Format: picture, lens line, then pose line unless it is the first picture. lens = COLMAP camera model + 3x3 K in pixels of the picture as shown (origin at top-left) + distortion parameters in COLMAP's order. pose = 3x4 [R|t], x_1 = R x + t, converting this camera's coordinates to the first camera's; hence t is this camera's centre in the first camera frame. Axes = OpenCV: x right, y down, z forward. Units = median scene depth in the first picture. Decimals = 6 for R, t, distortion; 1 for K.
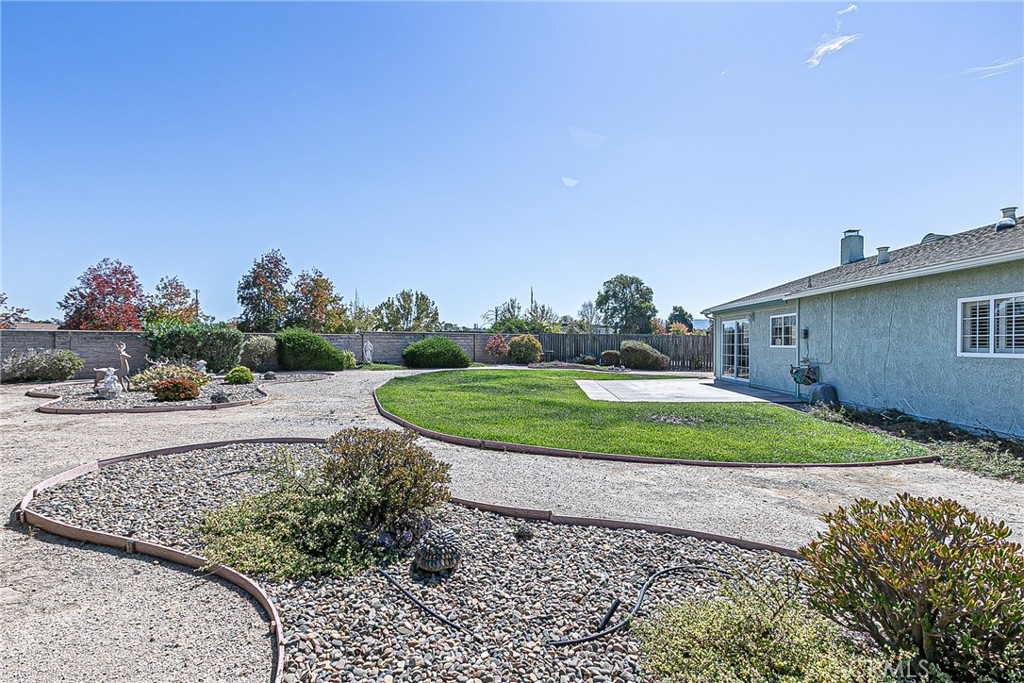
lens RADIAL K [[490.8, 0, 514.8], [0, 490.8, 341.5], [0, 0, 1]] dist [0.002437, 0.000331]
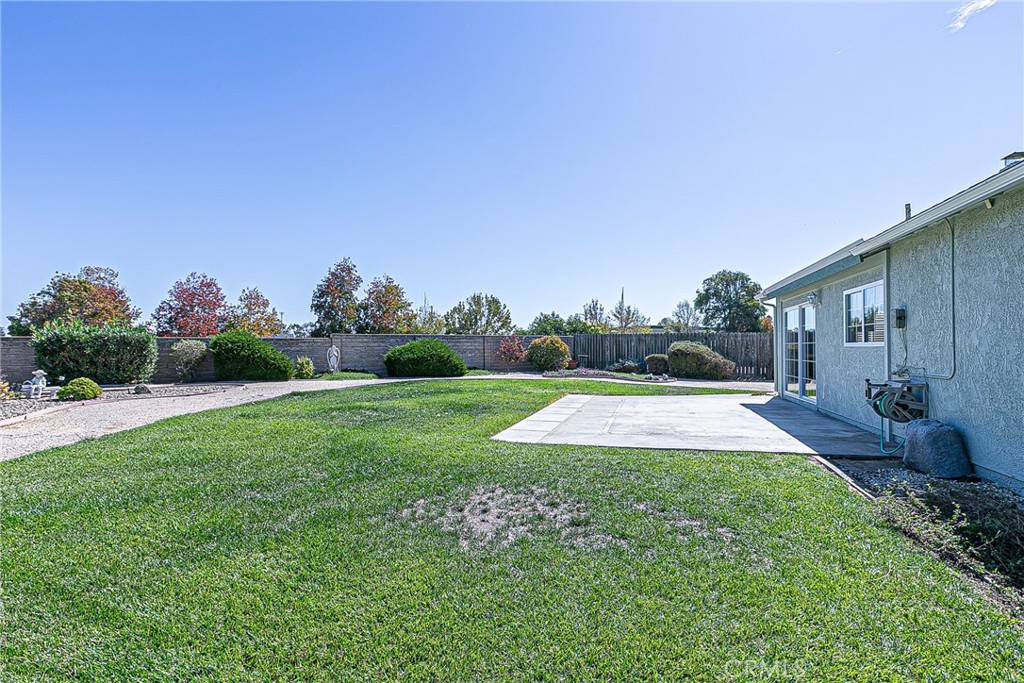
lens RADIAL K [[484.8, 0, 511.9], [0, 484.8, 350.1], [0, 0, 1]] dist [-0.002415, -0.000150]
pose [[0.975923, -0.009551, -0.217906, 0.074874], [0.011172, 0.999918, 0.006209, 0.002291], [0.217829, -0.008494, 0.975950, 0.103466]]
